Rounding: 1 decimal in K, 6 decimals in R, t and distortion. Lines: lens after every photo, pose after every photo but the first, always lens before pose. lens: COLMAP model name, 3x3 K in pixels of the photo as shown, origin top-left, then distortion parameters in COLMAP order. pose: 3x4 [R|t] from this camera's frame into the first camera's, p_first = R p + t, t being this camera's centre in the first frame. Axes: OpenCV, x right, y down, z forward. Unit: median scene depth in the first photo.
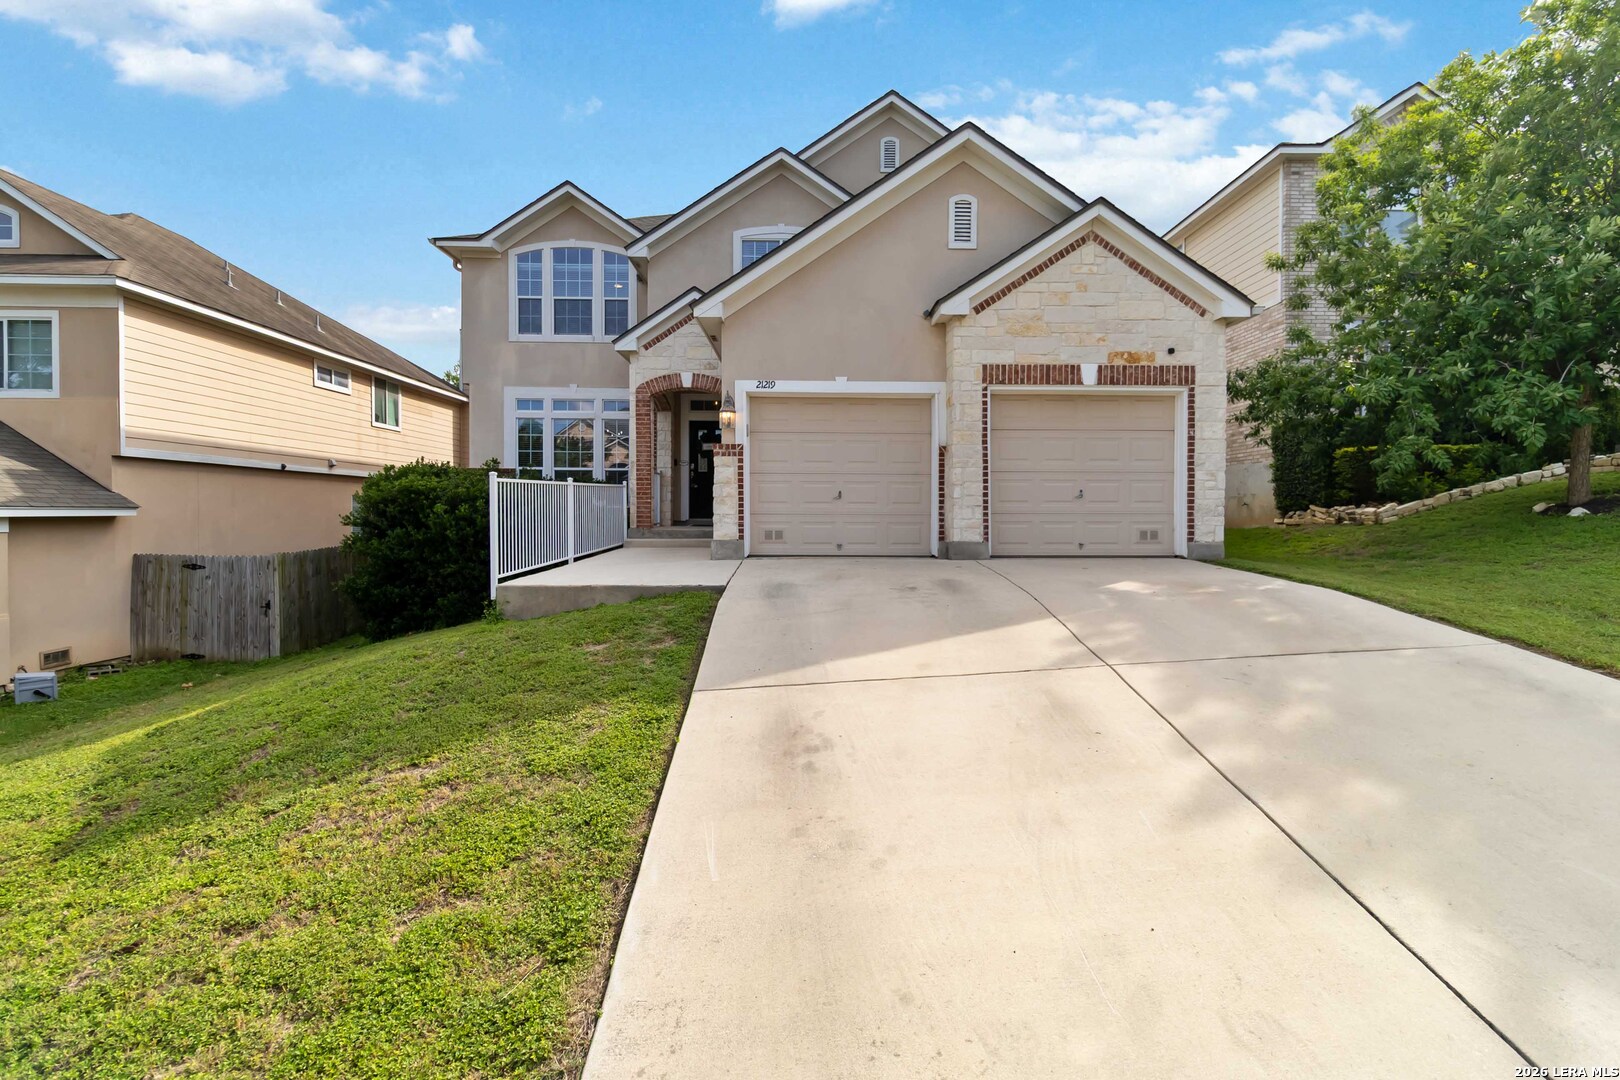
lens RADIAL K [[763.2, 0, 816.3], [0, 763.2, 524.4], [0, 0, 1]] dist [0.002100, 0.000090]
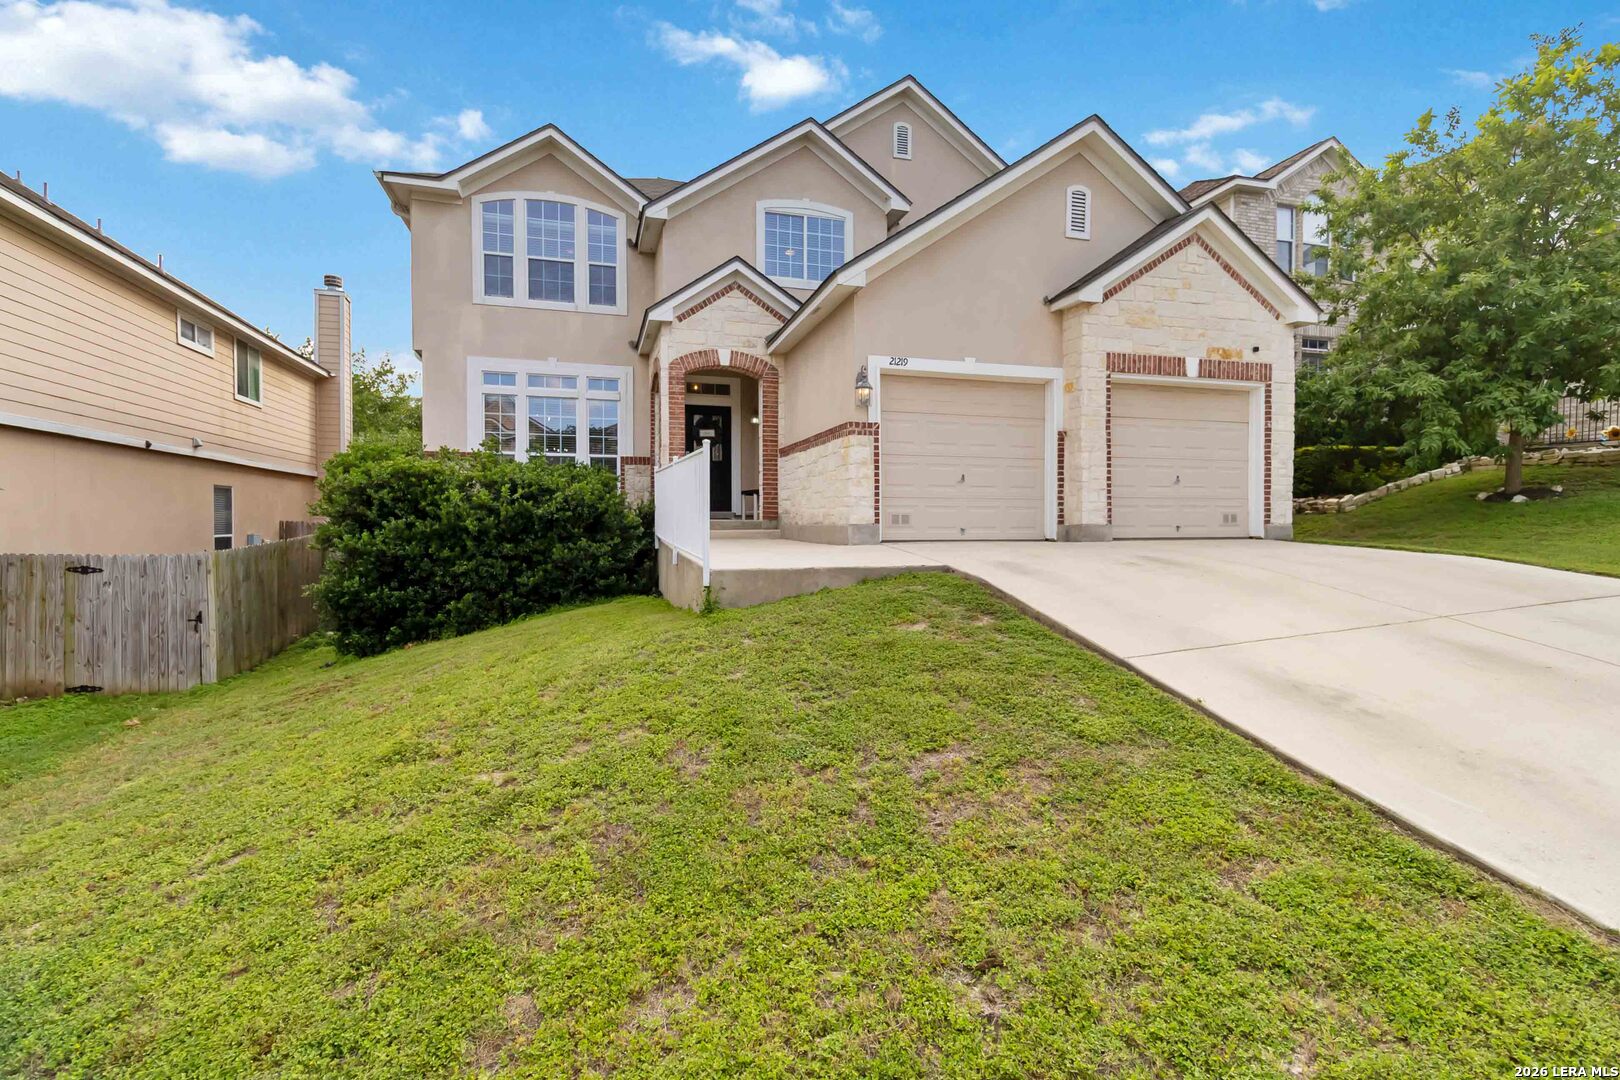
lens RADIAL K [[785.2, 0, 819.3], [0, 785.2, 537.6], [0, 0, 1]] dist [0.002779, 0.000561]
pose [[0.963129, -0.008194, 0.268914, -0.427764], [0.006570, 0.999954, 0.006936, 0.029918], [-0.268958, -0.004913, 0.963139, 0.077444]]
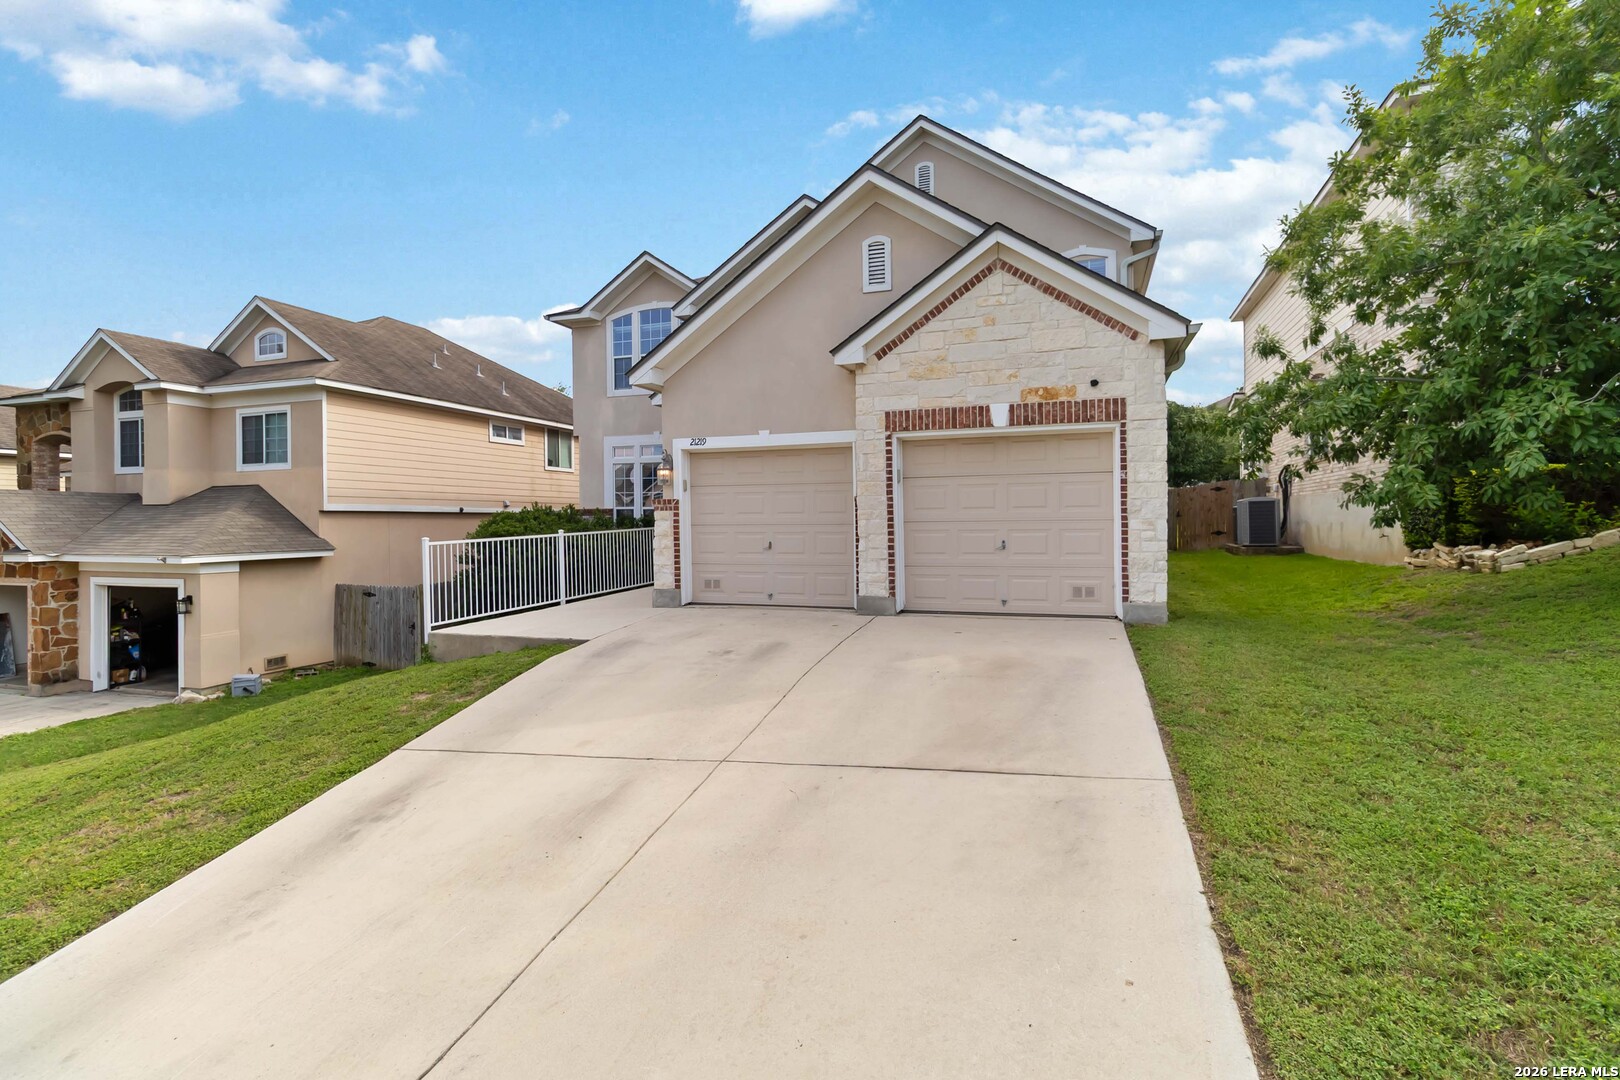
lens RADIAL K [[763.2, 0, 816.3], [0, 763.2, 524.4], [0, 0, 1]] dist [0.002100, 0.000090]
pose [[0.937483, -0.011883, -0.347828, 0.451635], [0.008821, 0.999907, -0.010385, -0.056692], [0.347919, 0.006667, 0.937501, 0.068408]]
